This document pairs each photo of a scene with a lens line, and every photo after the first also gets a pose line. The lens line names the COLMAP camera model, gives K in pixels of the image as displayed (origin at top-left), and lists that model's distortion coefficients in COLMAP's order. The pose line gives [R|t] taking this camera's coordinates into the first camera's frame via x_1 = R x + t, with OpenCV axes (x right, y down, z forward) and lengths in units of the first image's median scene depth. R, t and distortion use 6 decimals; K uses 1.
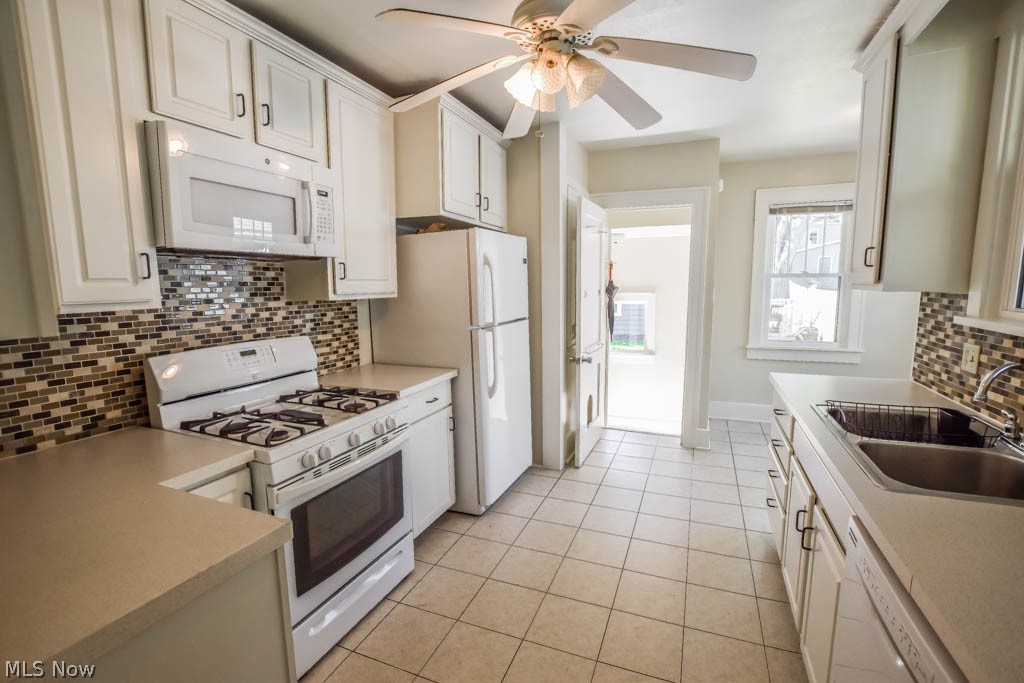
lens RADIAL K [[458.5, 0, 518.5], [0, 458.5, 338.3], [0, 0, 1]] dist [-0.035243, 0.006060]
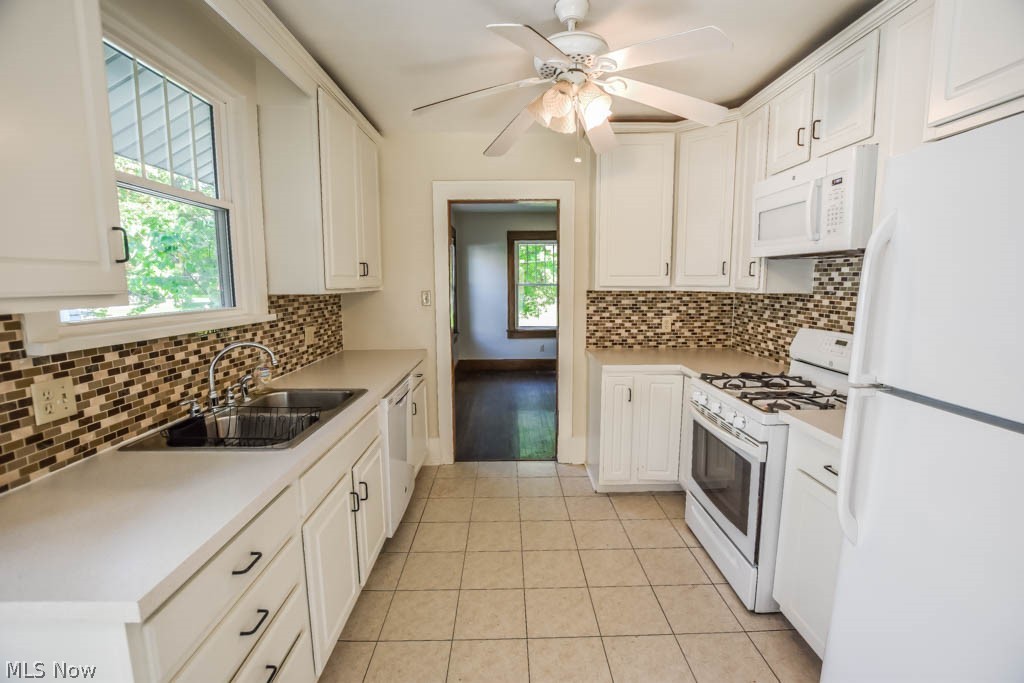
lens RADIAL K [[458.5, 0, 508.1], [0, 458.5, 343.4], [0, 0, 1]] dist [-0.035243, 0.006060]
pose [[-0.928331, 0.065010, -0.366027, 0.562891], [-0.032776, 0.966444, 0.254776, -0.224398], [0.370308, 0.248514, -0.895049, 1.730554]]
